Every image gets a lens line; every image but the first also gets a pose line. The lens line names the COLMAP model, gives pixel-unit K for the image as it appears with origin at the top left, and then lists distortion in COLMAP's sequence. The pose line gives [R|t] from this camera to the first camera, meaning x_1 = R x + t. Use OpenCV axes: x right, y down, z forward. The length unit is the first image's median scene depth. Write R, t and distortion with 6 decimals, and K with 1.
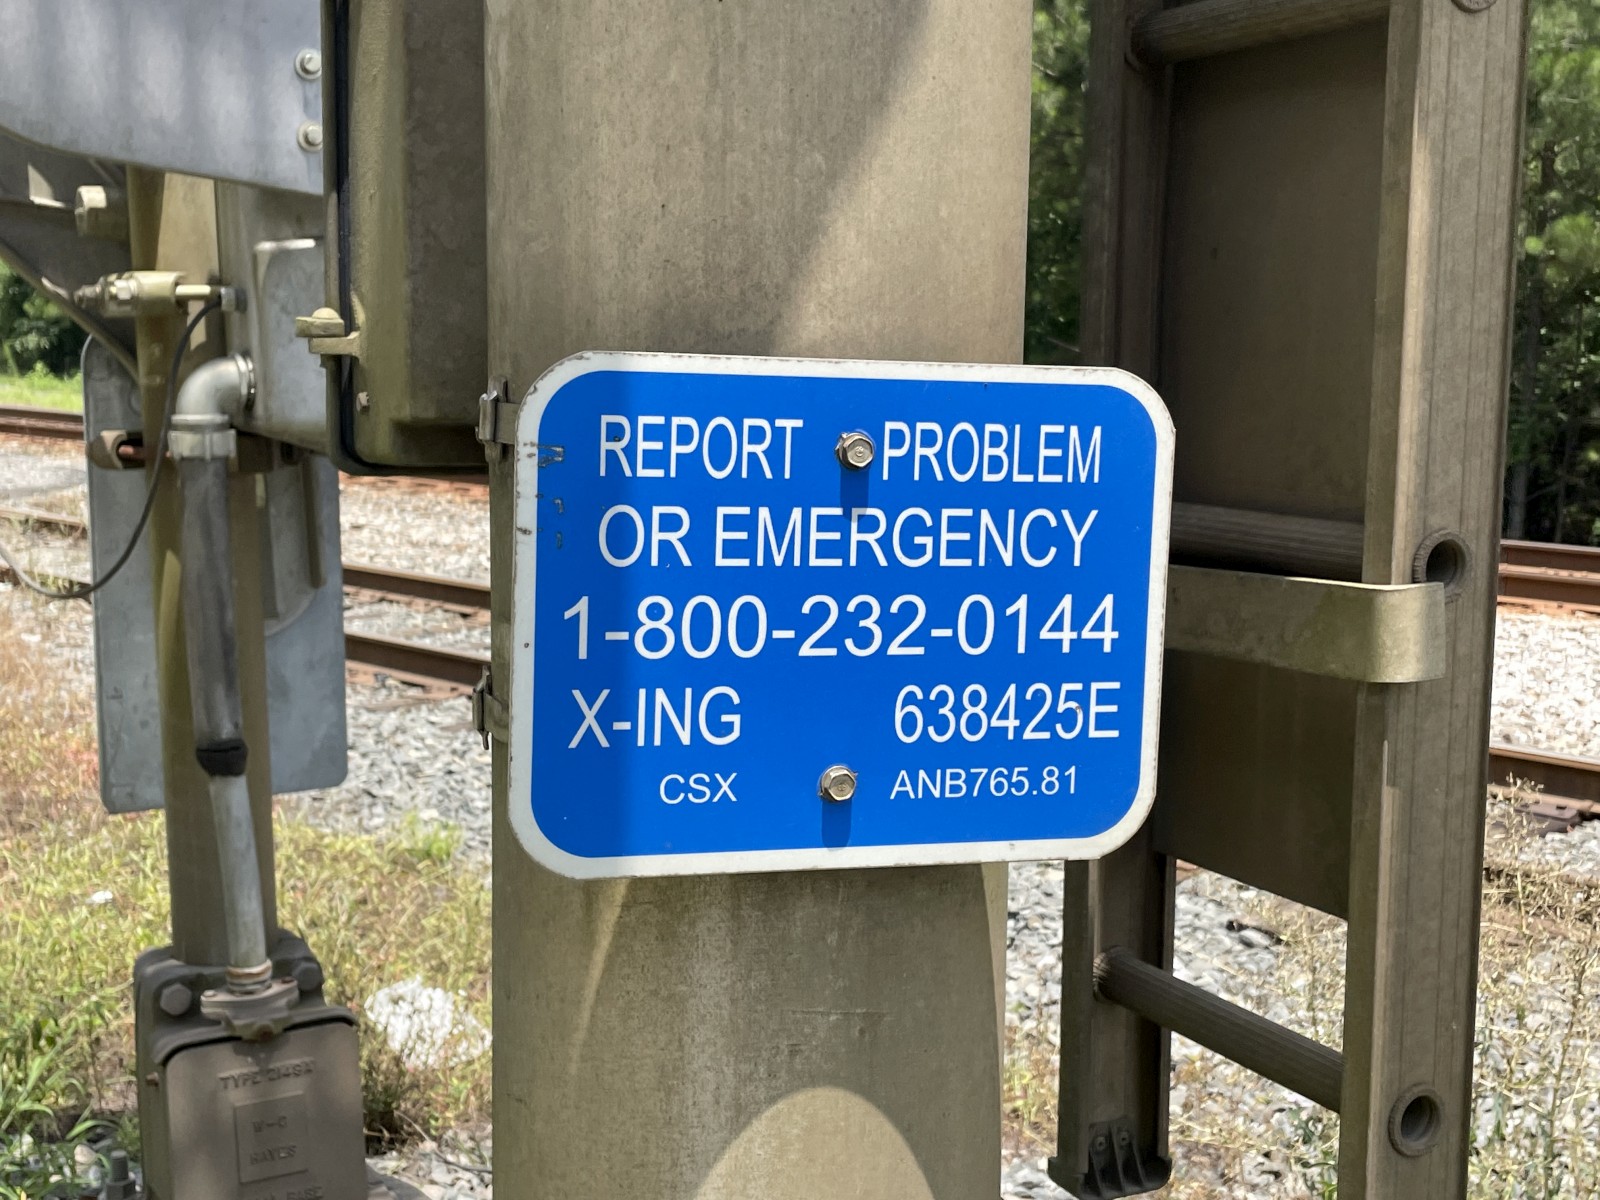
lens RADIAL K [[1910.7, 0, 800.0], [0, 1910.7, 600.0], [0, 0, 1]] dist [-0.000946, -0.001802]
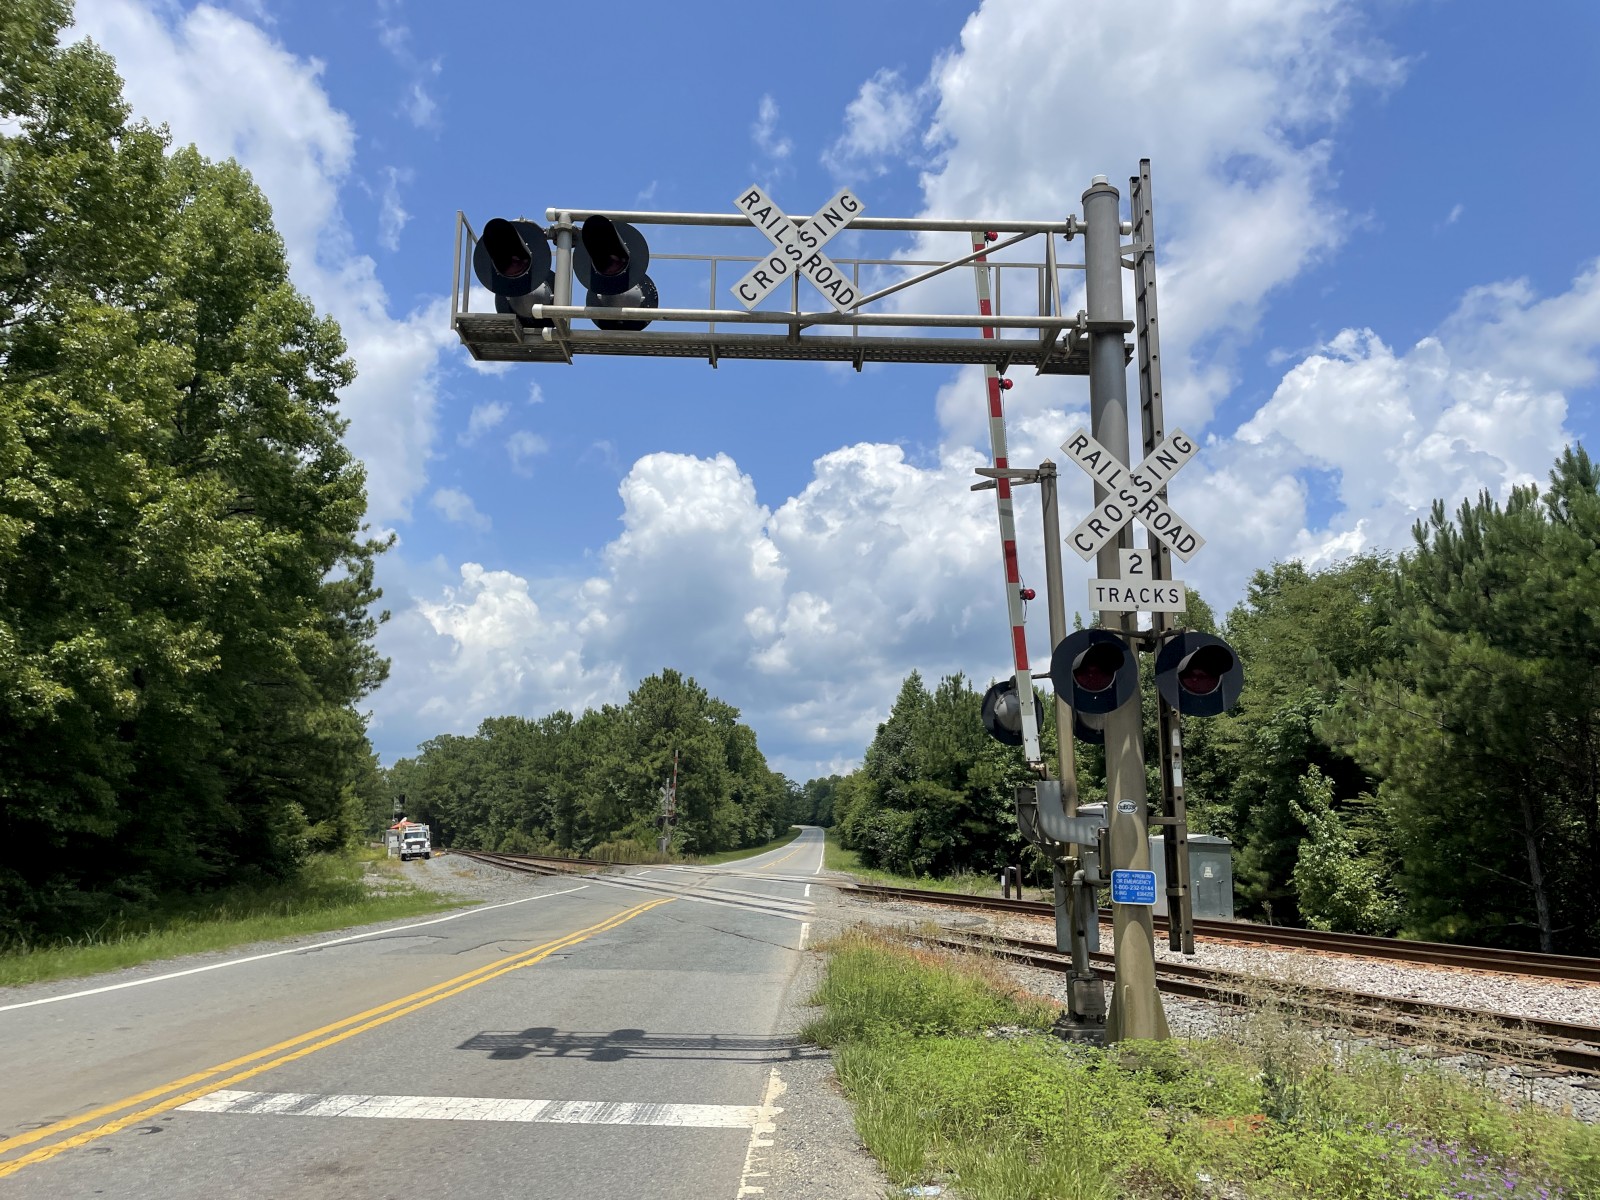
lens RADIAL K [[1218.9, 0, 801.0], [0, 1218.9, 582.2], [0, 0, 1]] dist [0.088326, -0.132424]
pose [[0.898558, -0.097488, -0.427891, 0.733421], [-0.057950, 0.940119, -0.335884, 0.414244], [0.435013, 0.326607, 0.839102, -3.249391]]
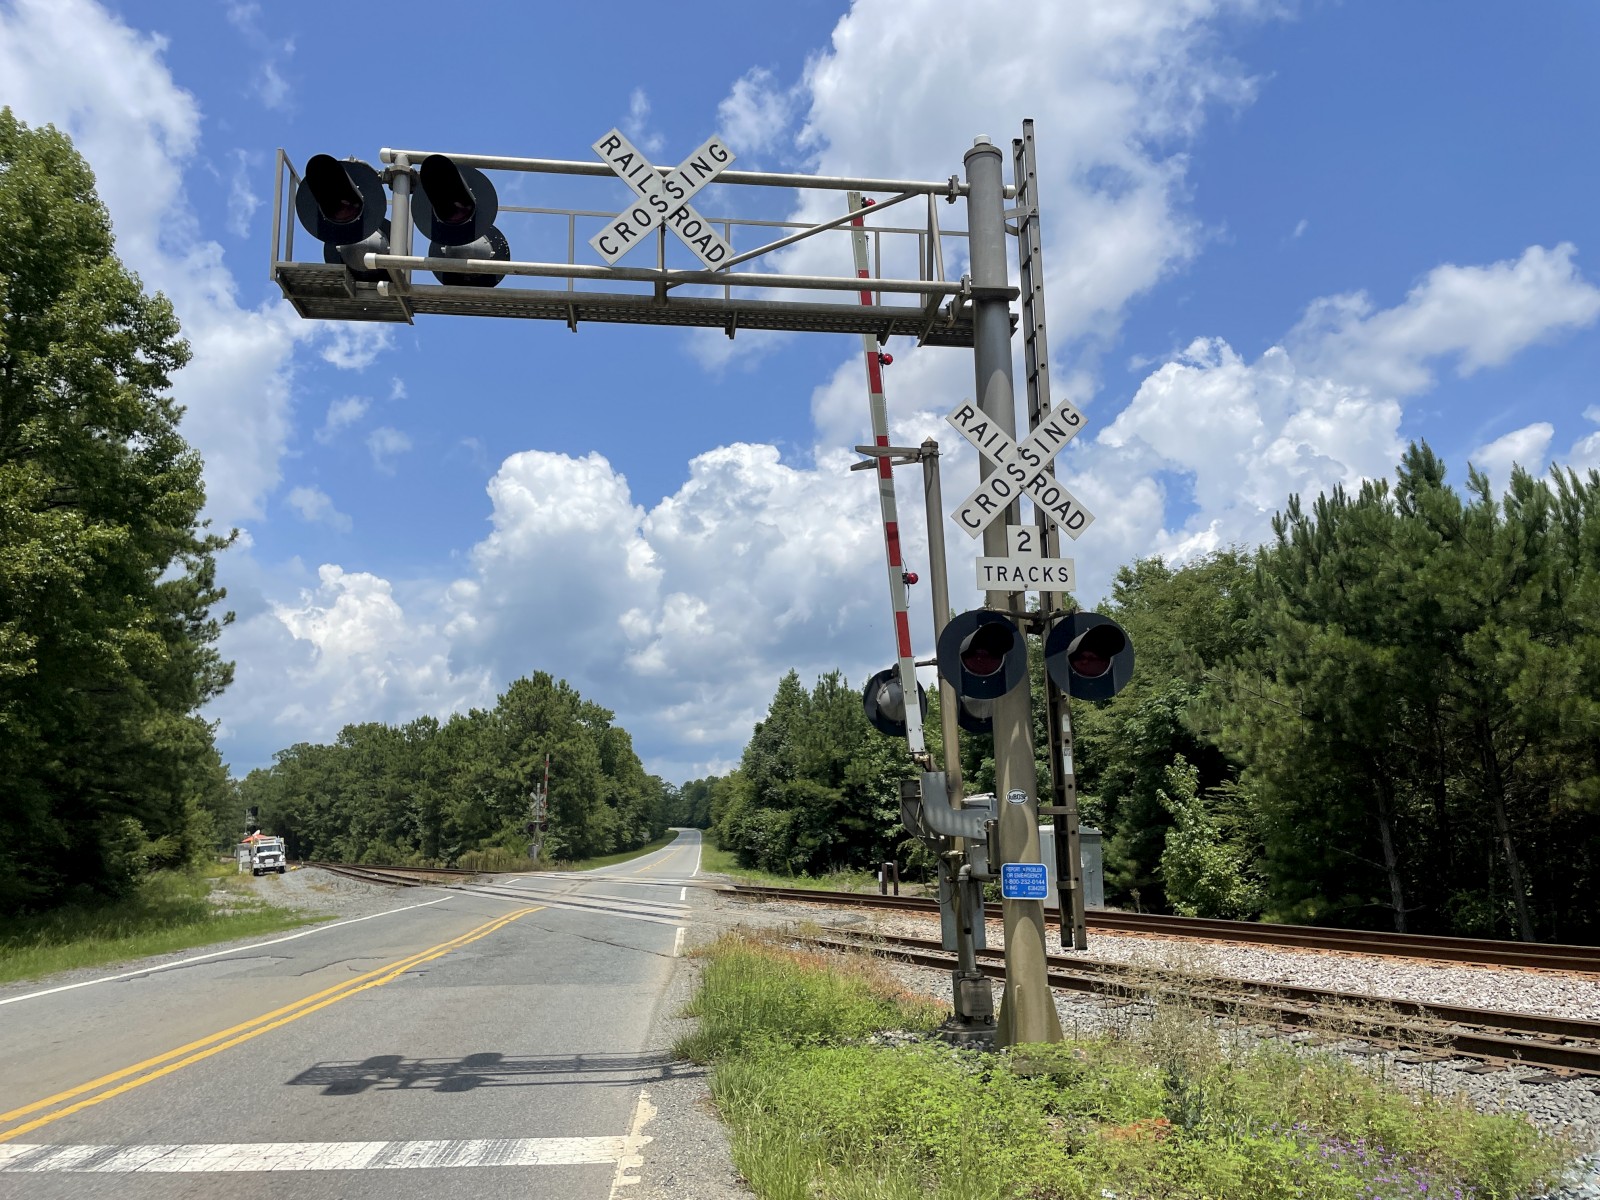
lens RADIAL K [[1220.0, 0, 803.1], [0, 1220.0, 596.1], [0, 0, 1]] dist [0.084423, -0.118318]
pose [[0.937201, -0.098930, -0.334464, 0.624419], [-0.018075, 0.943867, -0.329831, 0.375331], [0.348320, 0.315163, 0.882805, -2.982966]]
